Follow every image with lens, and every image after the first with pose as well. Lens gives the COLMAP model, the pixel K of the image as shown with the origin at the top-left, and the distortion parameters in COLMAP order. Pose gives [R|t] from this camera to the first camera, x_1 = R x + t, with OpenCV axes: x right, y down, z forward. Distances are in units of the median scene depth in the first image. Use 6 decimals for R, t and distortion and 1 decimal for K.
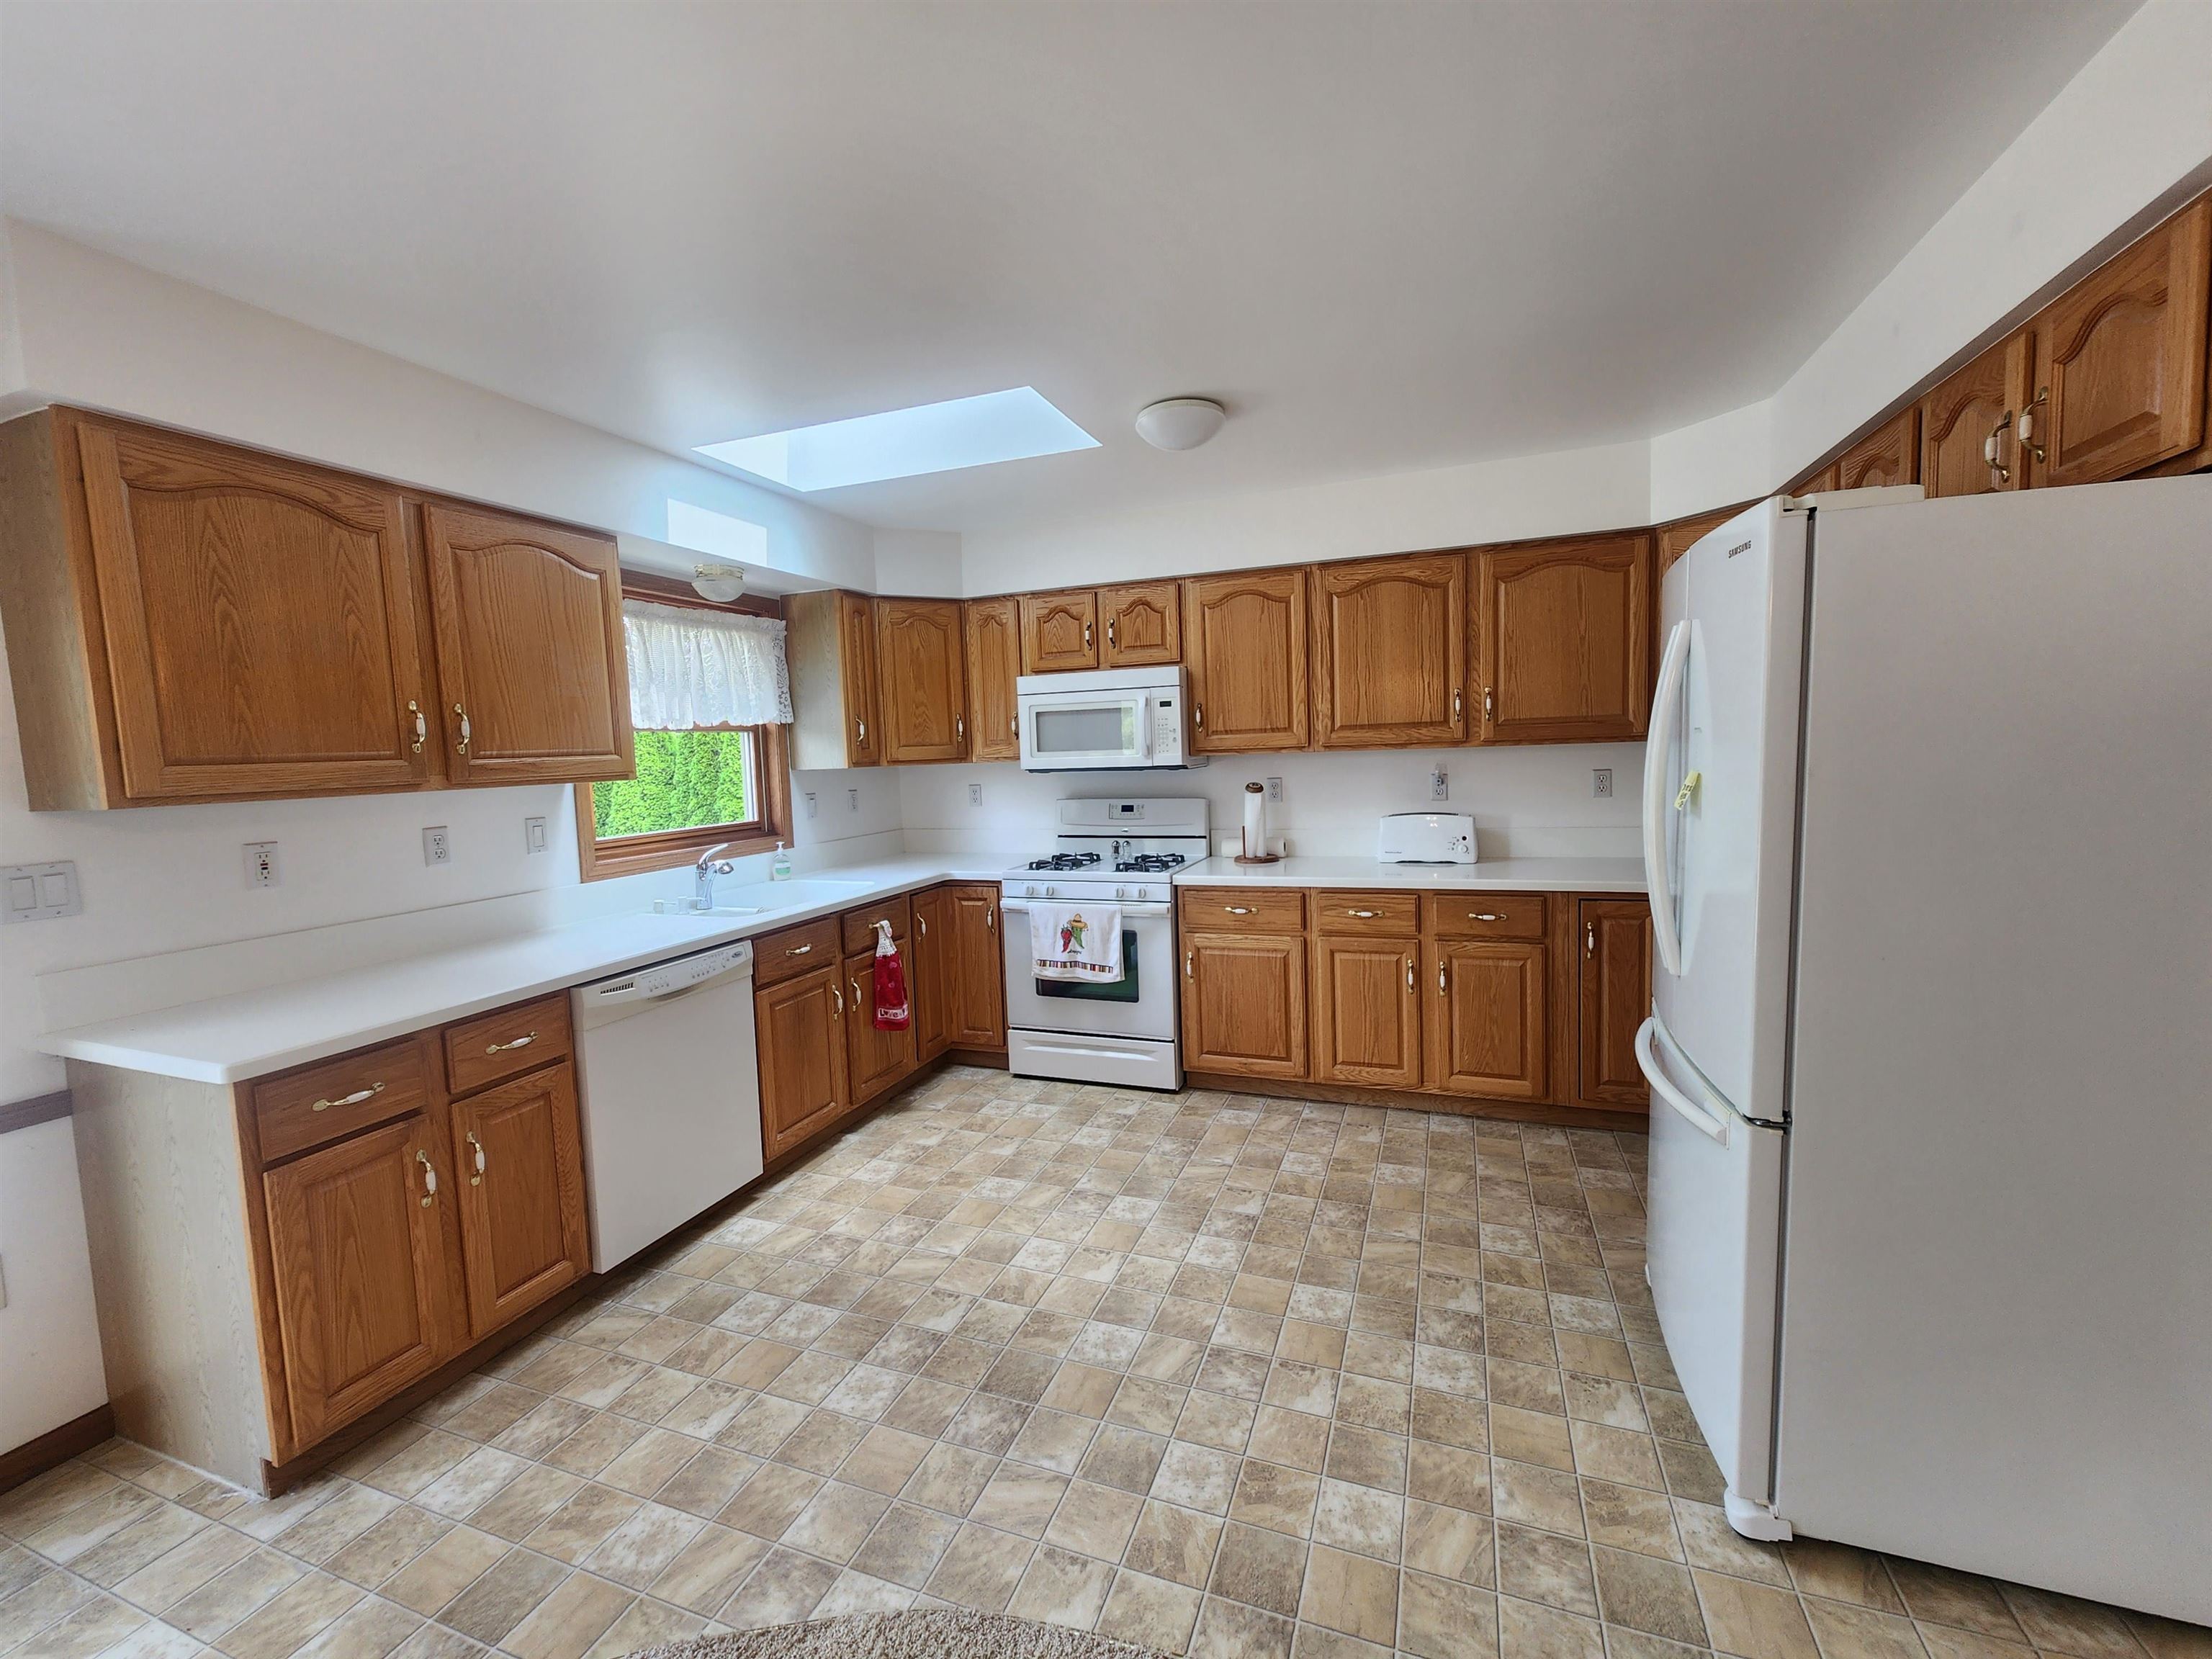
lens RADIAL K [[901.3, 0, 1113.3], [0, 901.3, 825.4], [0, 0, 1]] dist [0.001698, -0.001925]
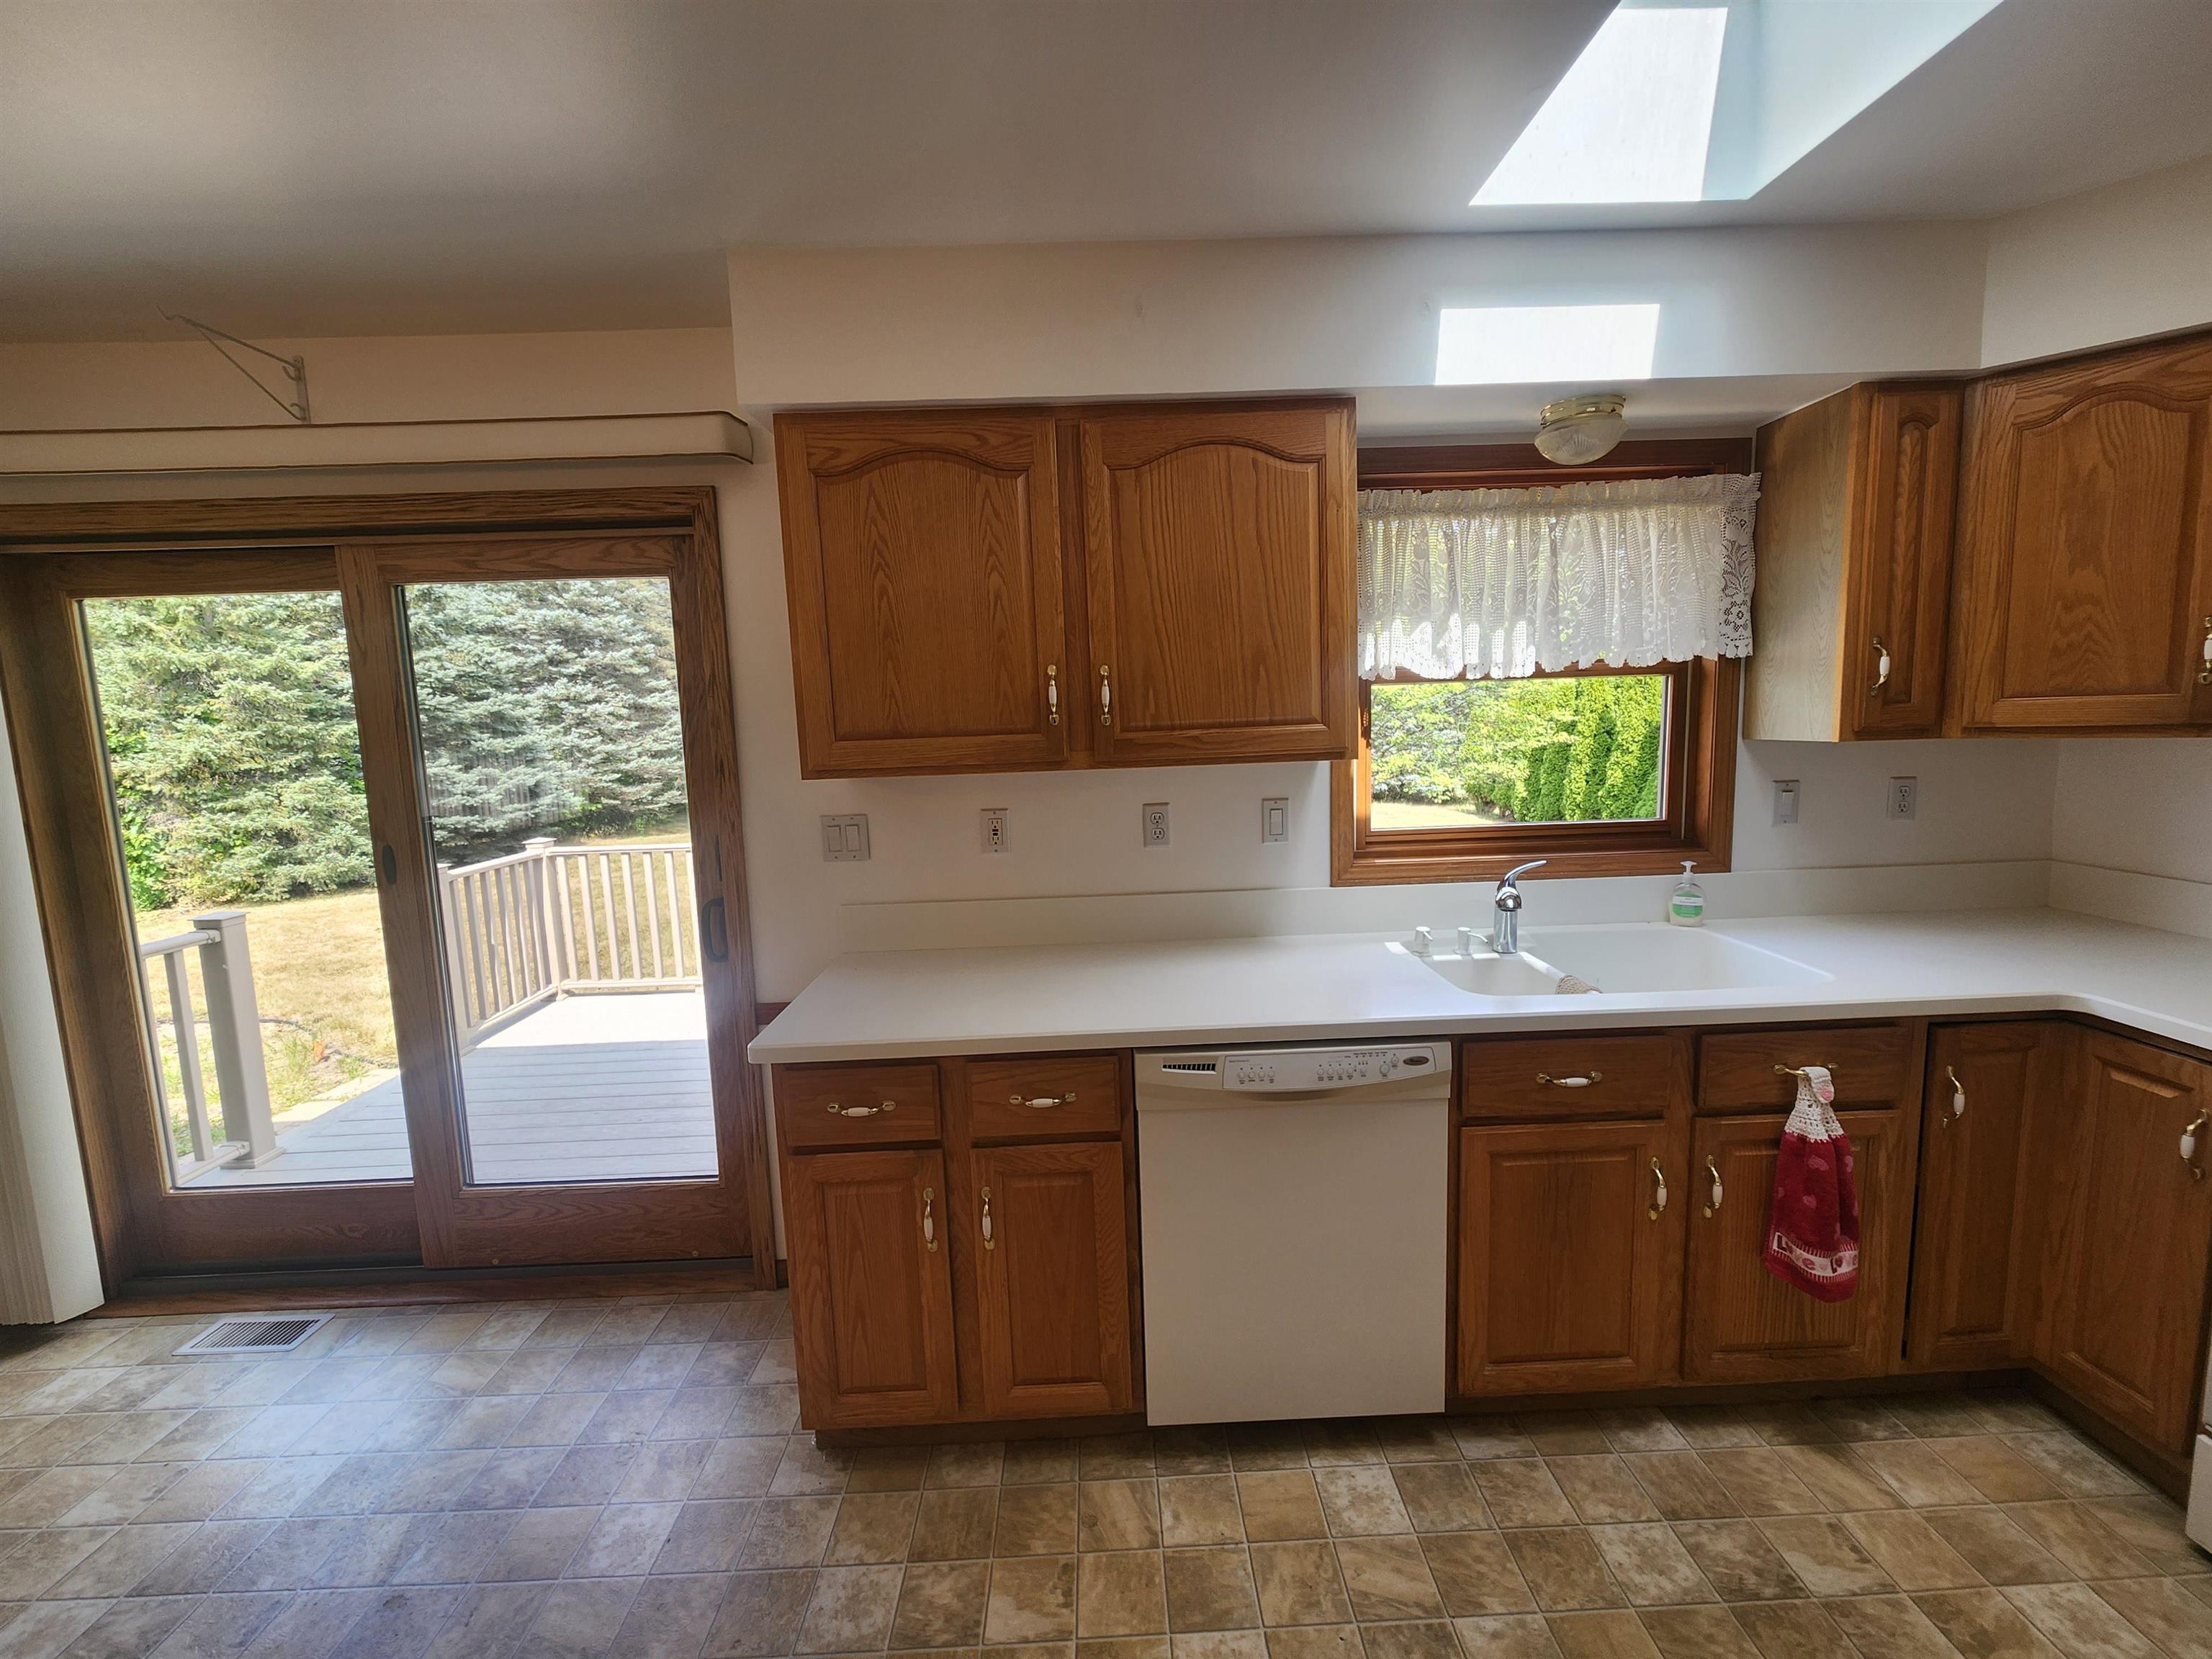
lens RADIAL K [[901.3, 0, 1107.9], [0, 901.3, 822.6], [0, 0, 1]] dist [0.001698, -0.001925]
pose [[0.374766, 0.128423, -0.918182, 0.032366], [-0.058472, 0.991662, 0.114835, -0.059980], [0.925274, 0.010652, 0.379151, 0.479924]]
